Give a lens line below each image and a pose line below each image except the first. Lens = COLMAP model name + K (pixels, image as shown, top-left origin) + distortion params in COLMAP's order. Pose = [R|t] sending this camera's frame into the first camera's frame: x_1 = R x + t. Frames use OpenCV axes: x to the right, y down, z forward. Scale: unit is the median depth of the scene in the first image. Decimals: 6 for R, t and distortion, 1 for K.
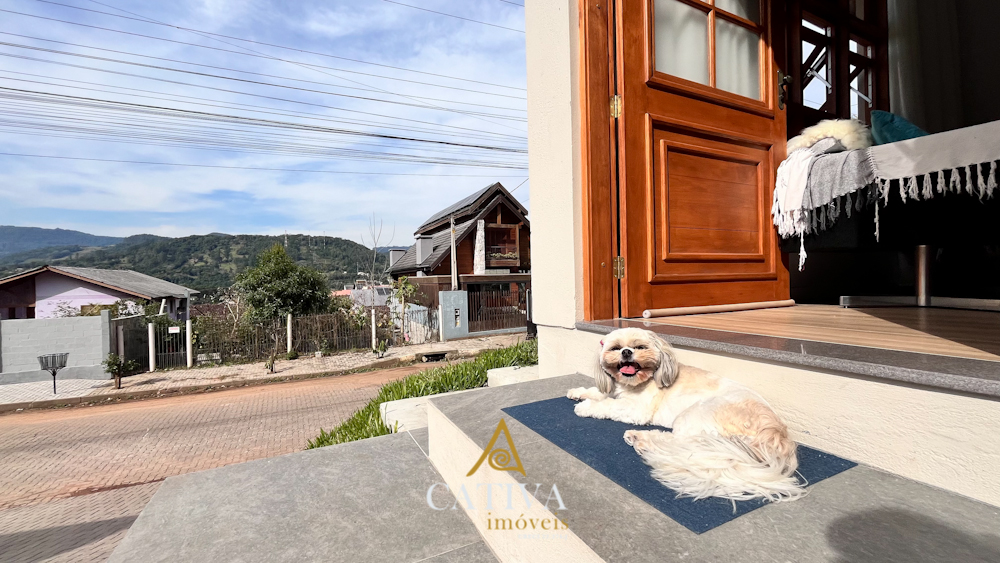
lens RADIAL K [[405.2, 0, 499.8], [0, 405.2, 280.5], [0, 0, 1]] dist [-0.000664, -0.000162]
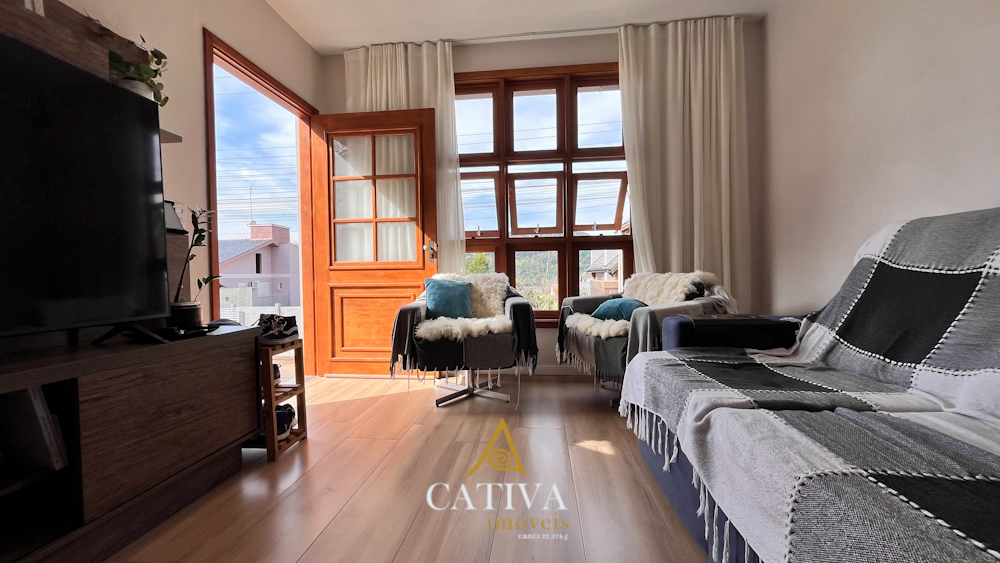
lens RADIAL K [[405.2, 0, 498.4], [0, 405.2, 282.6], [0, 0, 1]] dist [-0.000664, -0.000162]
pose [[0.845650, 0.019333, -0.533388, 2.058083], [-0.003899, 0.999541, 0.030047, -0.439100], [0.533724, -0.023330, 0.845337, -0.315248]]
